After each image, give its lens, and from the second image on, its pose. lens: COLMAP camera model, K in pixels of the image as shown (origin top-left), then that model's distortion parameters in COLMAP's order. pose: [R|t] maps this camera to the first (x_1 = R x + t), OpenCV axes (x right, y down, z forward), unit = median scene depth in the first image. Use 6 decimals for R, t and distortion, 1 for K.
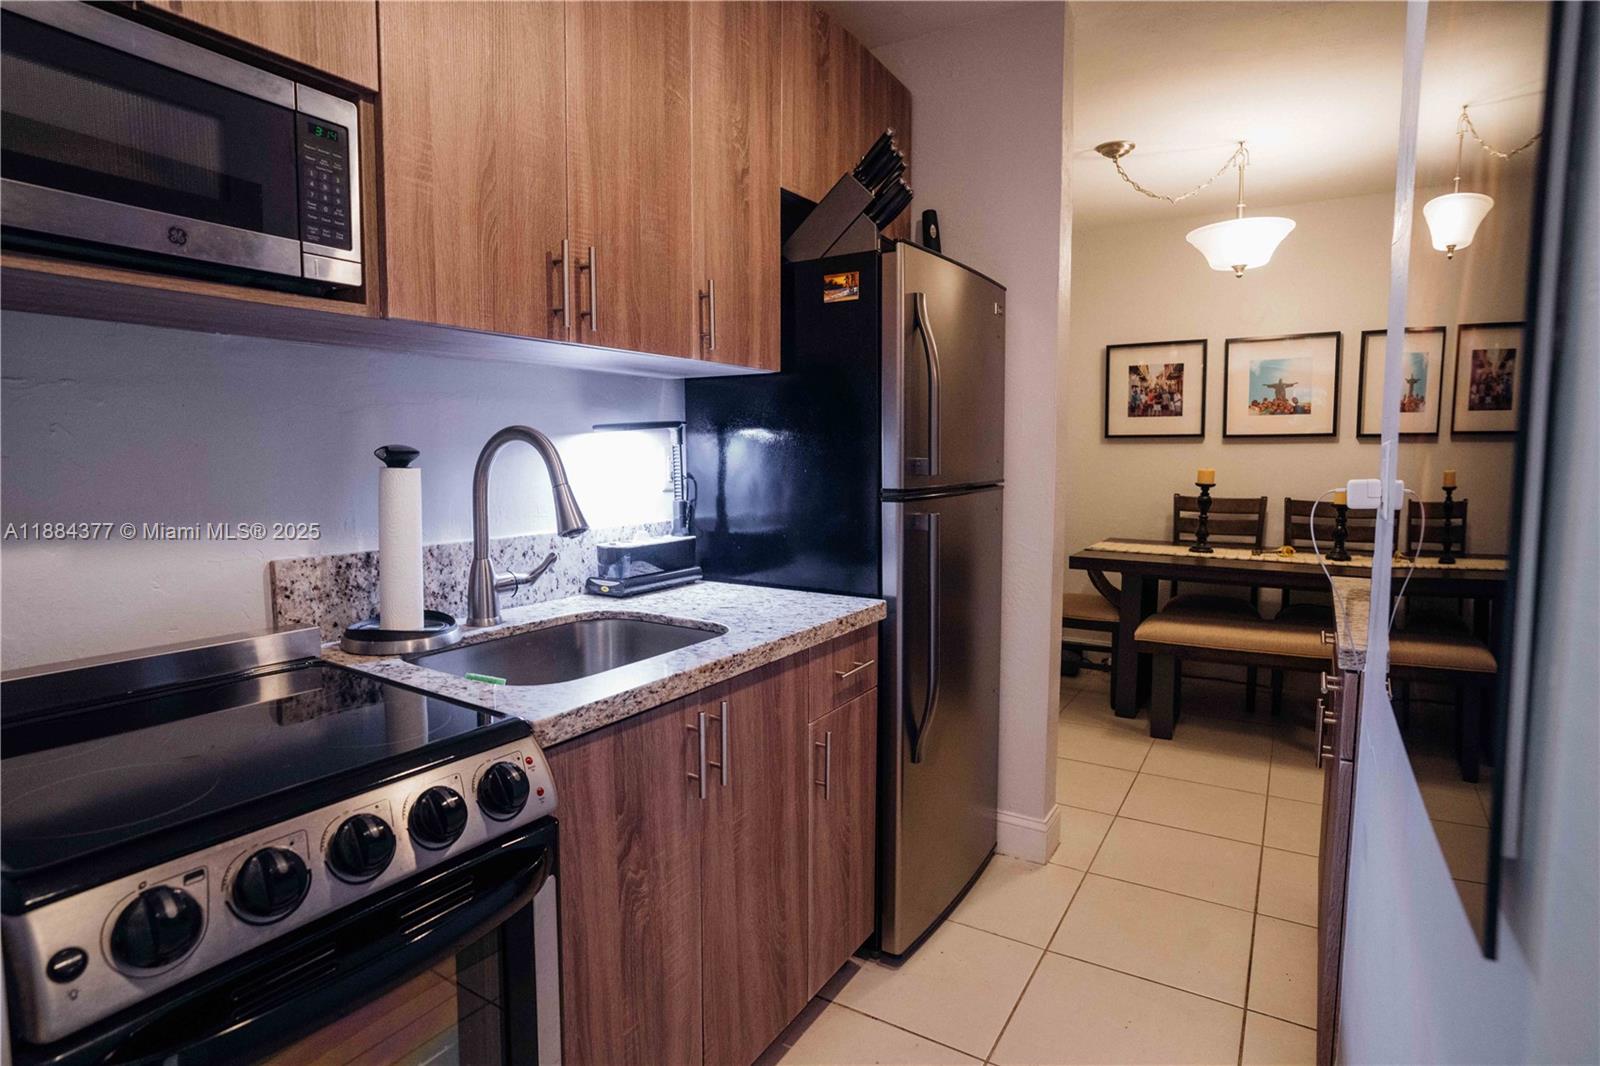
lens RADIAL K [[837.9, 0, 793.2], [0, 837.9, 528.5], [0, 0, 1]] dist [-0.049230, 0.000787]
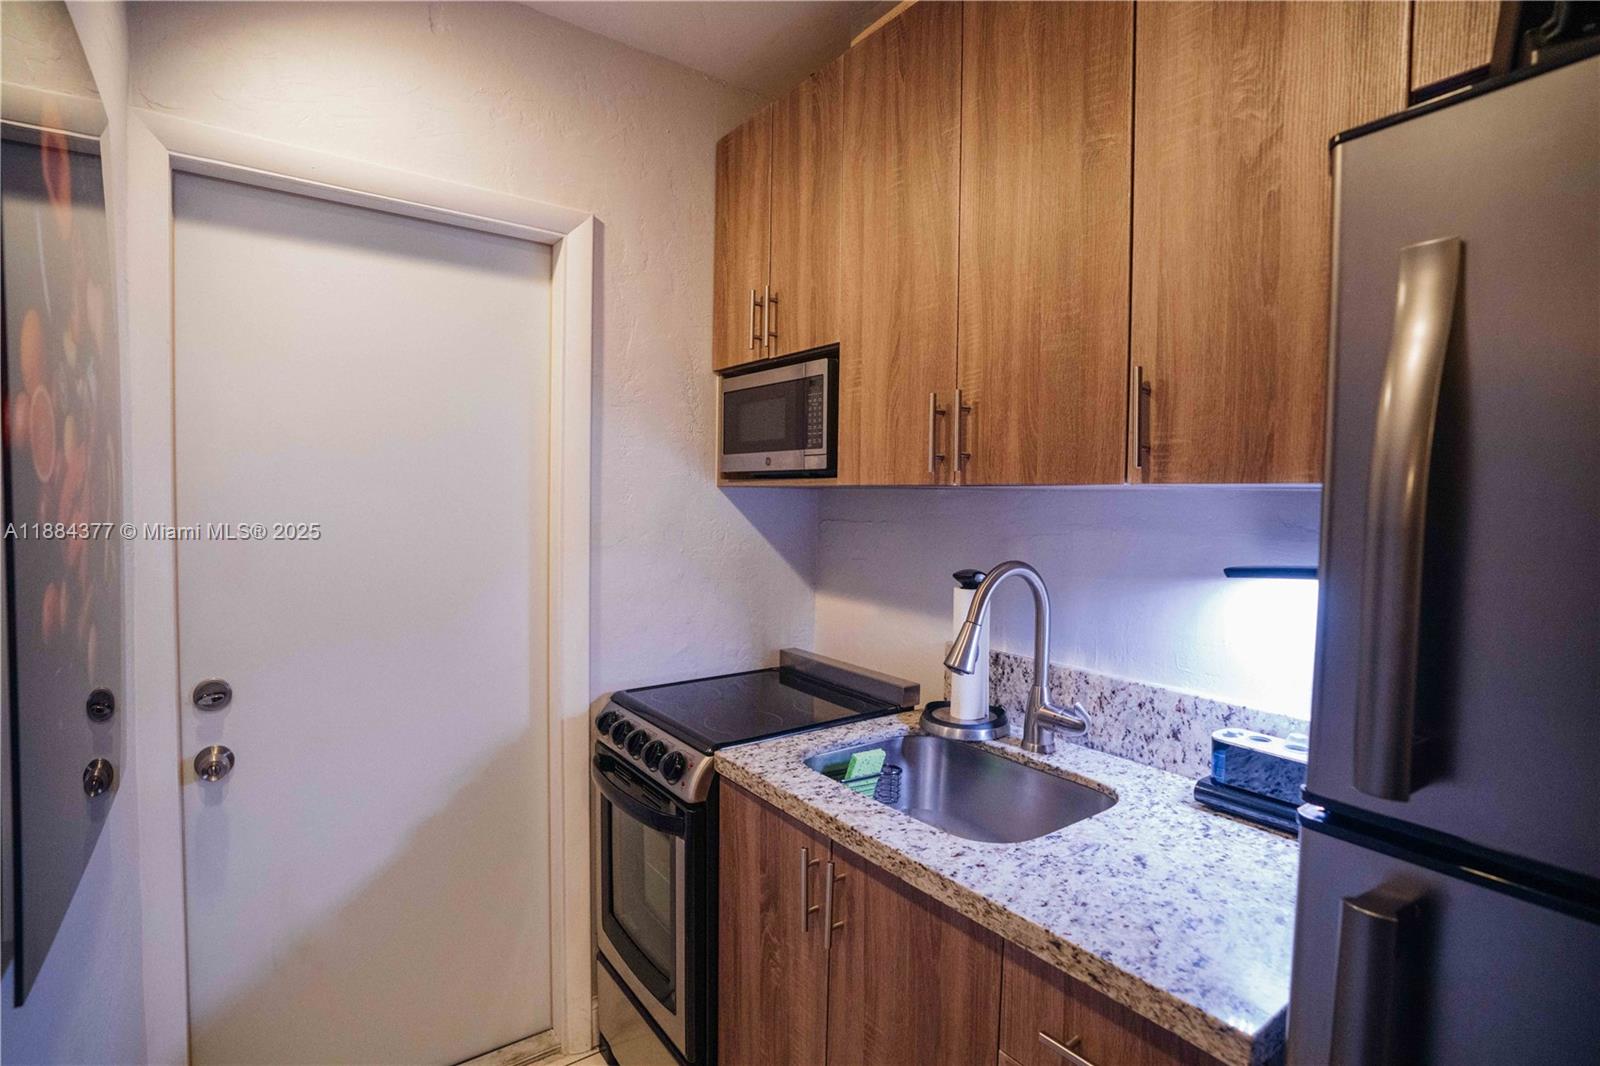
lens RADIAL K [[769.2, 0, 800.0], [0, 769.2, 533.0], [0, 0, 1]] dist [-0.058496, 0.000148]
pose [[-0.369490, 0.031057, -0.928716, 0.540842], [-0.104237, 0.991748, 0.074635, -0.169082], [0.923370, 0.124384, -0.363203, 0.923333]]
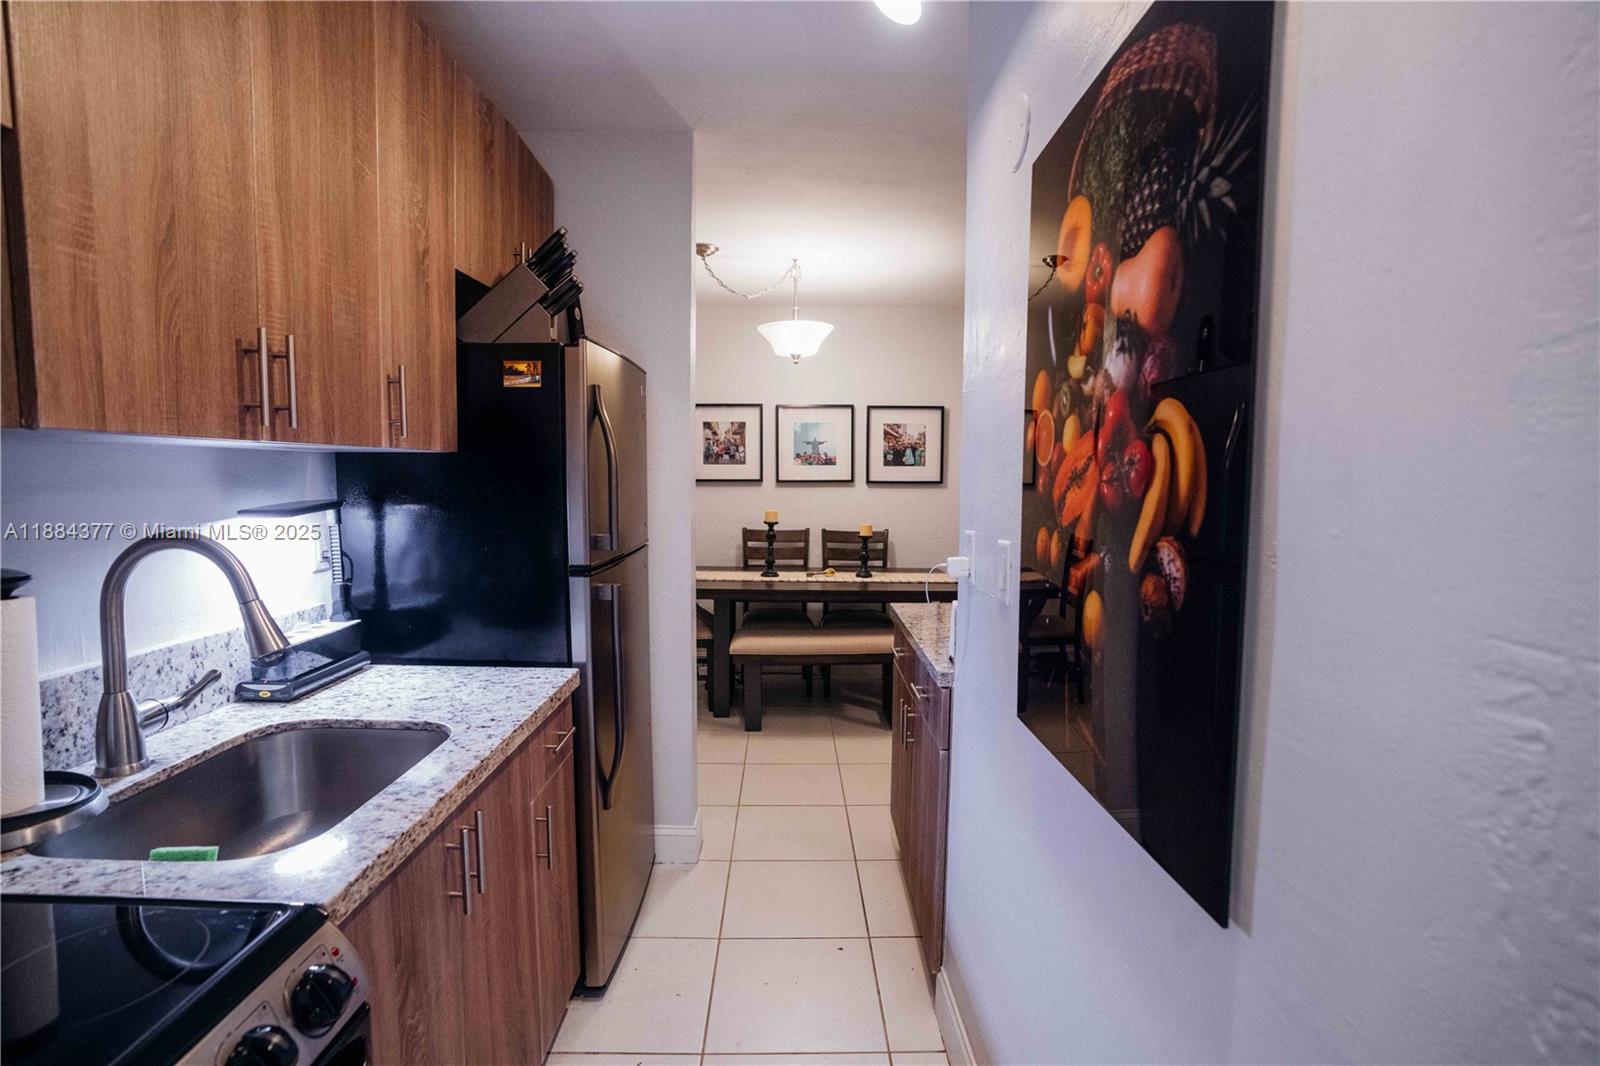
lens RADIAL K [[748.5, 0, 800.0], [0, 748.5, 533.0], [0, 0, 1]] dist [-0.065532, 0.027829]
pose [[0.841064, -0.036948, 0.539672, -0.164927], [0.040846, 0.999154, 0.004747, -0.083783], [-0.539391, 0.018051, 0.841862, 0.037282]]
